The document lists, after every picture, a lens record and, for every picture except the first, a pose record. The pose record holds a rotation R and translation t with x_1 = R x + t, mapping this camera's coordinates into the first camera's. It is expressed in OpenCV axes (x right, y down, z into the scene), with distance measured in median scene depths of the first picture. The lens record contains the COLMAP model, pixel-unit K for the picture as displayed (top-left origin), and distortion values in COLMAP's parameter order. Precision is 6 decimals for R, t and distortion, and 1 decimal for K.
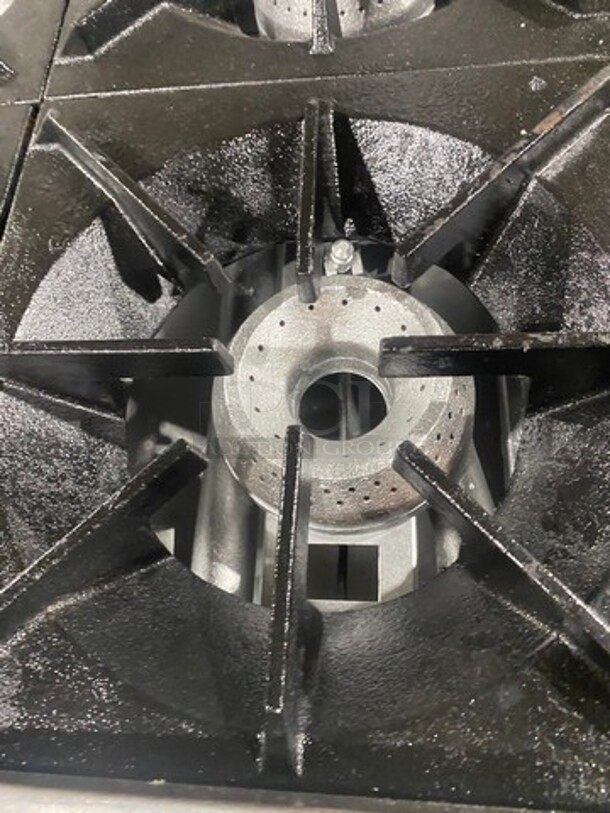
lens RADIAL K [[621.7, 0, 304.0], [0, 621.7, 408.2], [0, 0, 1]] dist [-0.003761, 0.001685]
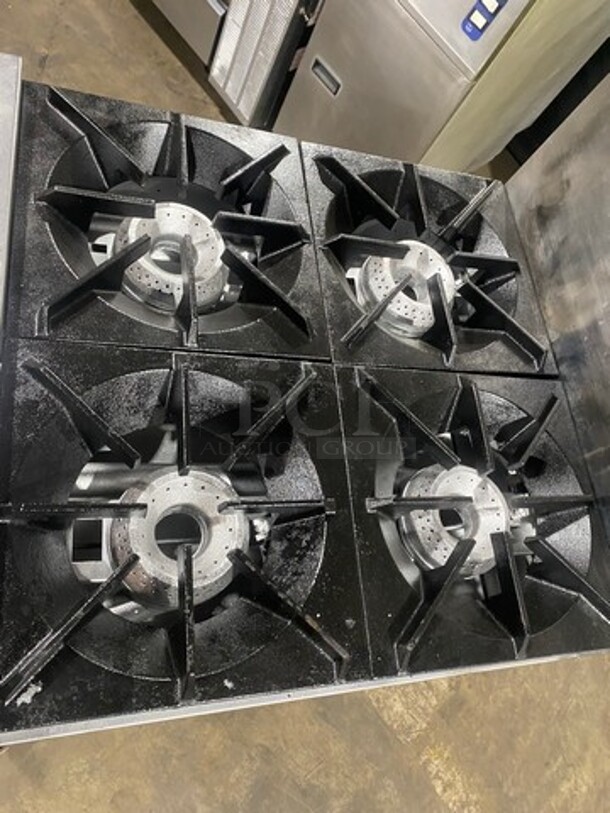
lens RADIAL K [[621.7, 0, 306.0], [0, 621.7, 408.8], [0, 0, 1]] dist [-0.003761, 0.001685]
pose [[0.098427, 0.971435, -0.215930, 0.138206], [-0.994456, 0.087948, -0.057639, -0.324459], [-0.037002, 0.220407, 0.974706, -0.954966]]
